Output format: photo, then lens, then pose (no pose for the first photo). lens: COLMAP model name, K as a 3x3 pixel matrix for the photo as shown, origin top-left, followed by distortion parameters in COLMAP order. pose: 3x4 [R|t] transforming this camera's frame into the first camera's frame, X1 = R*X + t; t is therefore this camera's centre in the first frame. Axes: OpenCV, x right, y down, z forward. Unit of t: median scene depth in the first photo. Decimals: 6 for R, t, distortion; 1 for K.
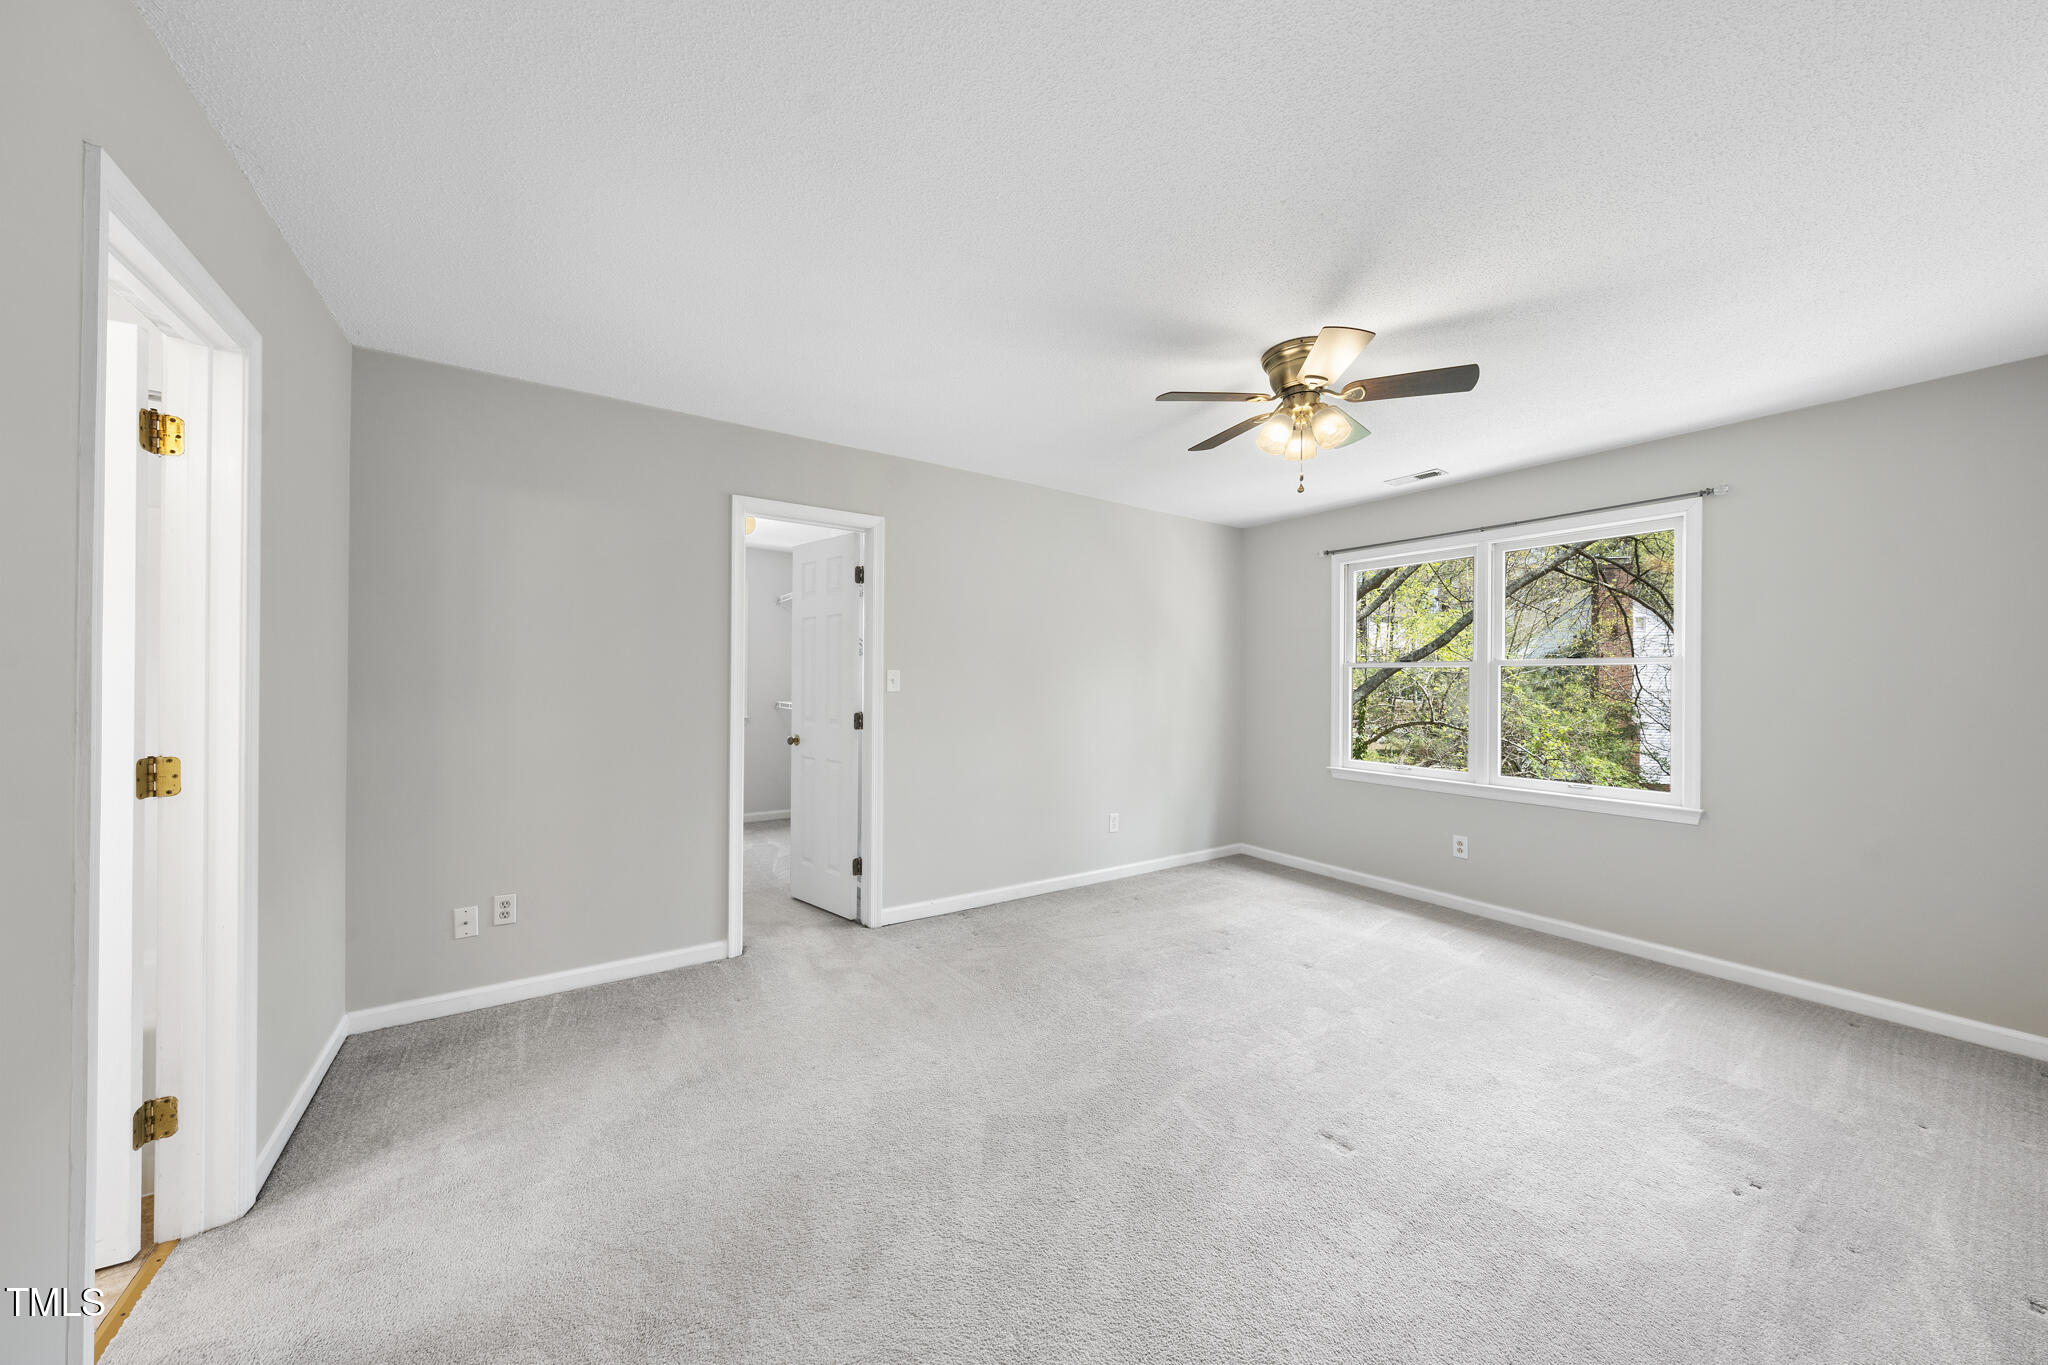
lens RADIAL K [[713.4, 0, 1024.0], [0, 713.4, 682.5], [0, 0, 1]] dist [-0.000294, -0.000071]
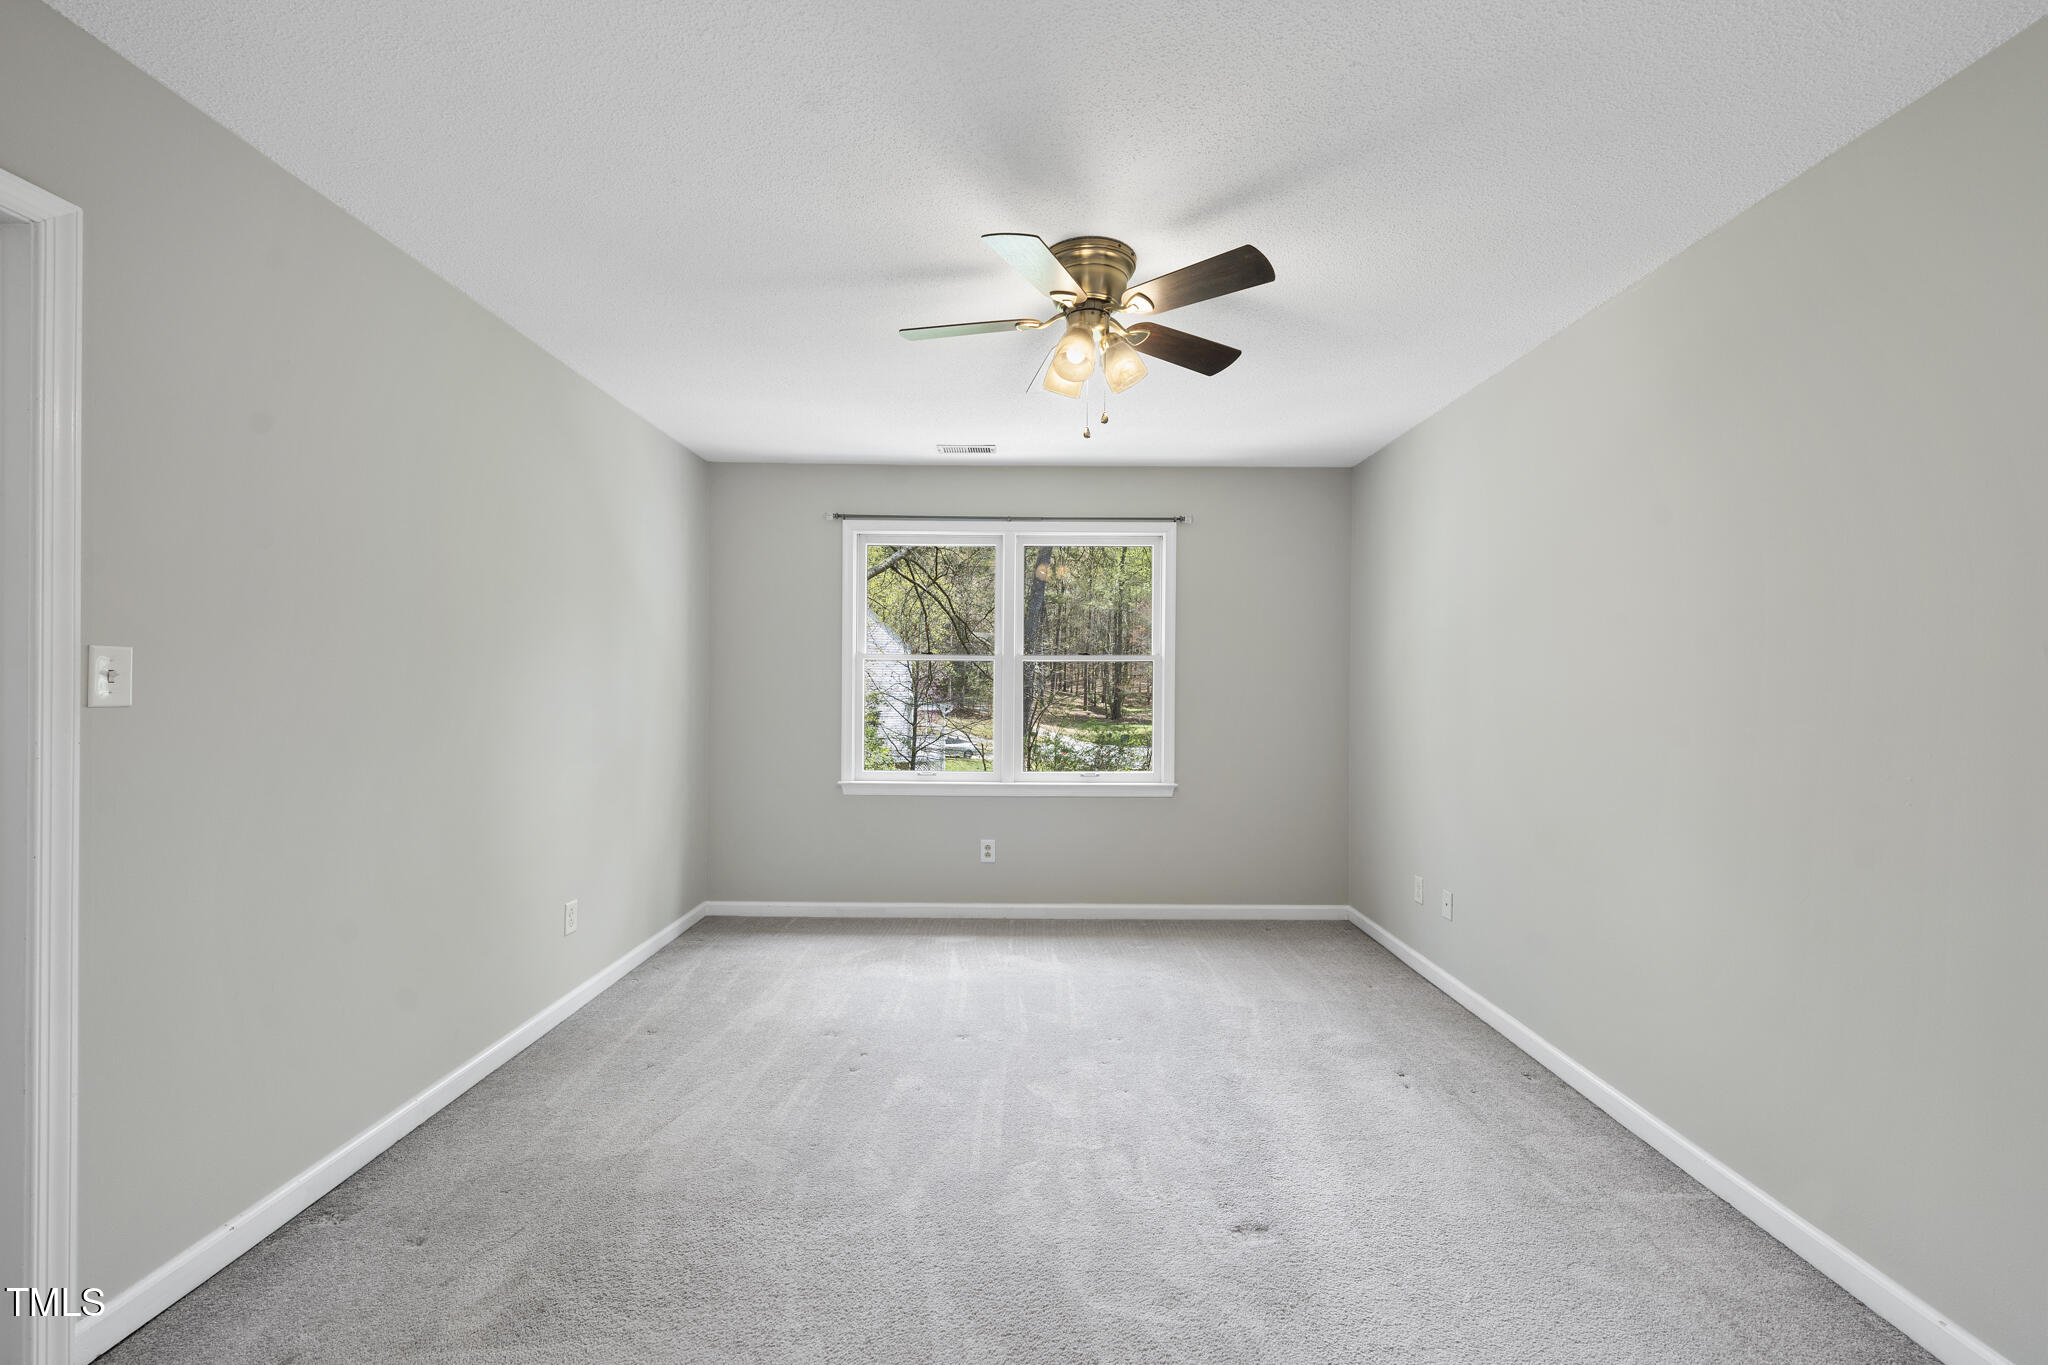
lens RADIAL K [[813.3, 0, 1016.1], [0, 813.3, 678.9], [0, 0, 1]] dist [0.002021, 0.000025]
pose [[0.545665, -0.002949, 0.837998, -0.272677], [-0.001528, 0.999989, 0.004514, -0.002750], [-0.838002, -0.003743, 0.545655, 0.382962]]
